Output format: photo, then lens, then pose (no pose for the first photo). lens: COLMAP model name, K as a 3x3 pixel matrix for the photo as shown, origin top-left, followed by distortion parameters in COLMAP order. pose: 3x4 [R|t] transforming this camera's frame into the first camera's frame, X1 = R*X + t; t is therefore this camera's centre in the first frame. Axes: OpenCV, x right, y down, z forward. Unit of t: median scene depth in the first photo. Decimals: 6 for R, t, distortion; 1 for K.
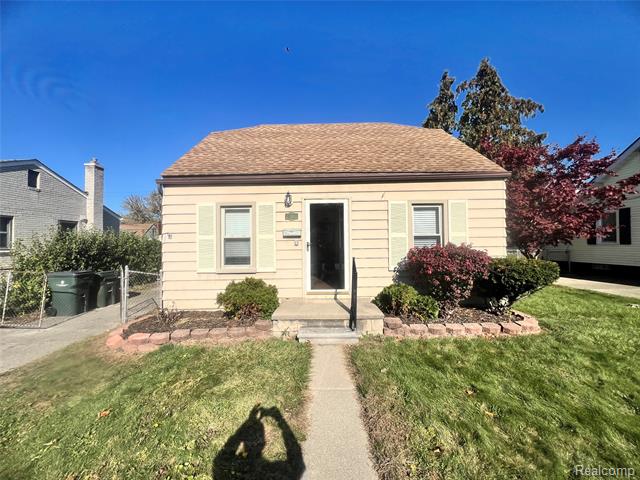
lens RADIAL K [[258.9, 0, 320.0], [0, 258.9, 240.0], [0, 0, 1]] dist [0.001691, 0.000176]
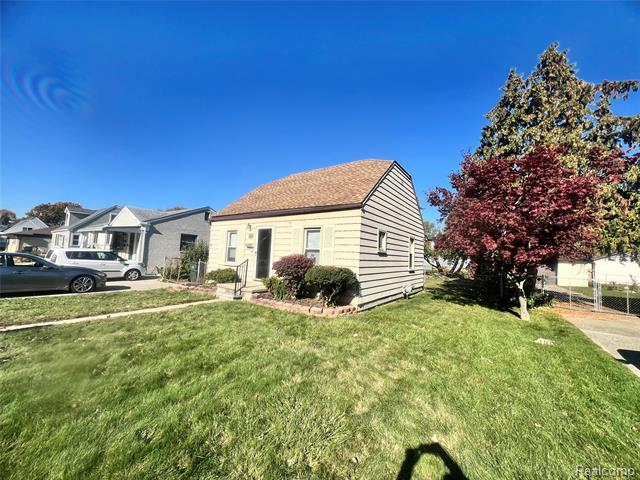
lens RADIAL K [[255.4, 0, 320.0], [0, 255.4, 240.0], [0, 0, 1]] dist [-0.000051, -0.000026]
pose [[0.820070, 0.010193, -0.572172, 1.304423], [-0.041501, 0.998268, -0.041698, -0.010458], [0.570756, 0.057940, 0.819073, -0.184892]]
